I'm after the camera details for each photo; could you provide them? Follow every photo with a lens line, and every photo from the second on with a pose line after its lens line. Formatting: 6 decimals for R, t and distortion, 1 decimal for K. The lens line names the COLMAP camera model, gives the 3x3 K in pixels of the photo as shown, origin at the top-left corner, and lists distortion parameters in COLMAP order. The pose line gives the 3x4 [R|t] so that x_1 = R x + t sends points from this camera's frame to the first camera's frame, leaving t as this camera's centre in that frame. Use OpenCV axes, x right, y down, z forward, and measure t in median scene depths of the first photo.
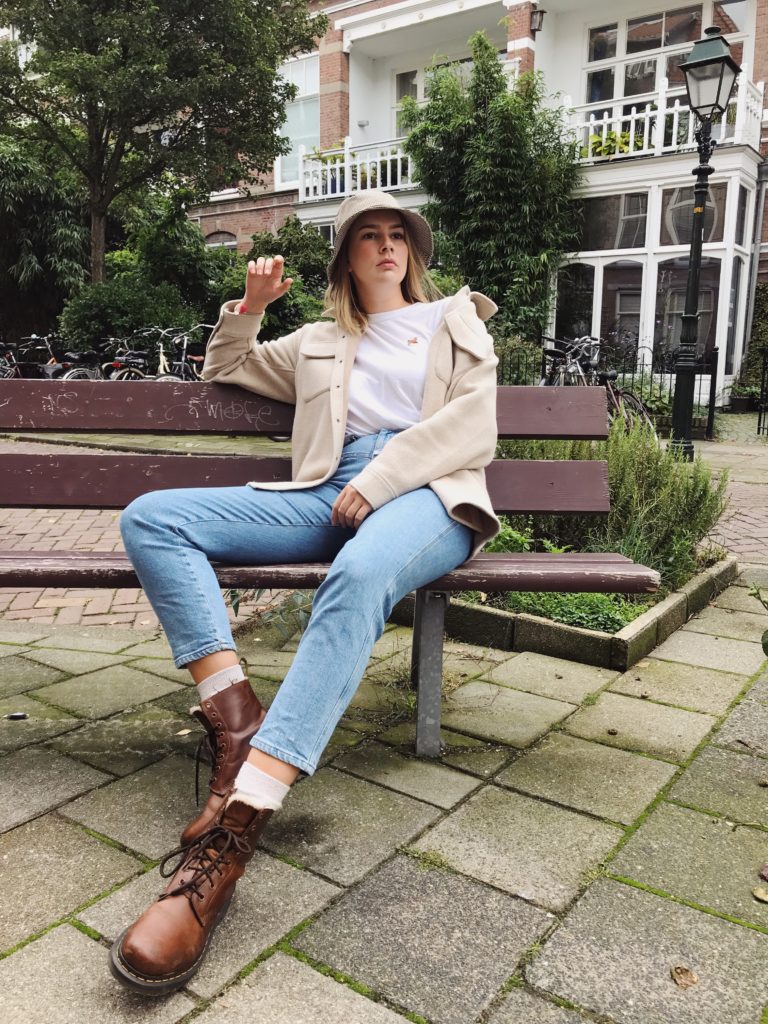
lens RADIAL K [[842.3, 0, 384.9], [0, 842.3, 510.4], [0, 0, 1]] dist [0.005626, 0.013767]
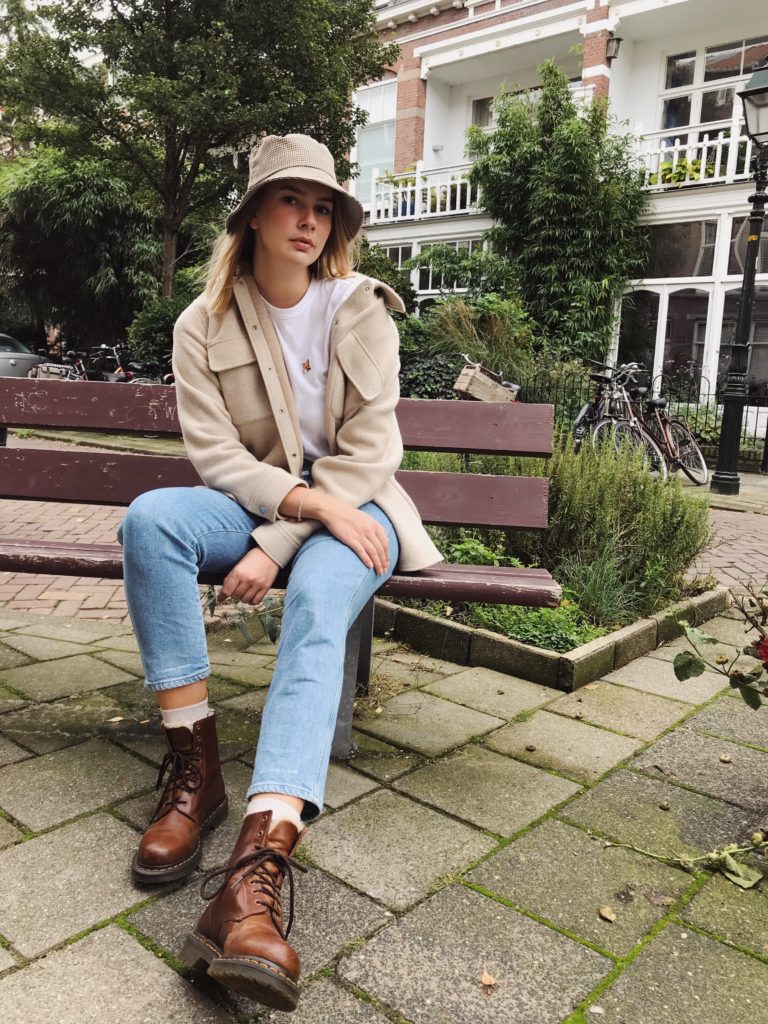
lens RADIAL K [[842.7, 0, 382.8], [0, 842.7, 506.6], [0, 0, 1]] dist [0.009880, 0.009783]
pose [[0.995106, 0.047943, -0.086404, 0.105878], [-0.050431, 0.998367, -0.026847, 0.008317], [0.084976, 0.031073, 0.995898, -0.009832]]
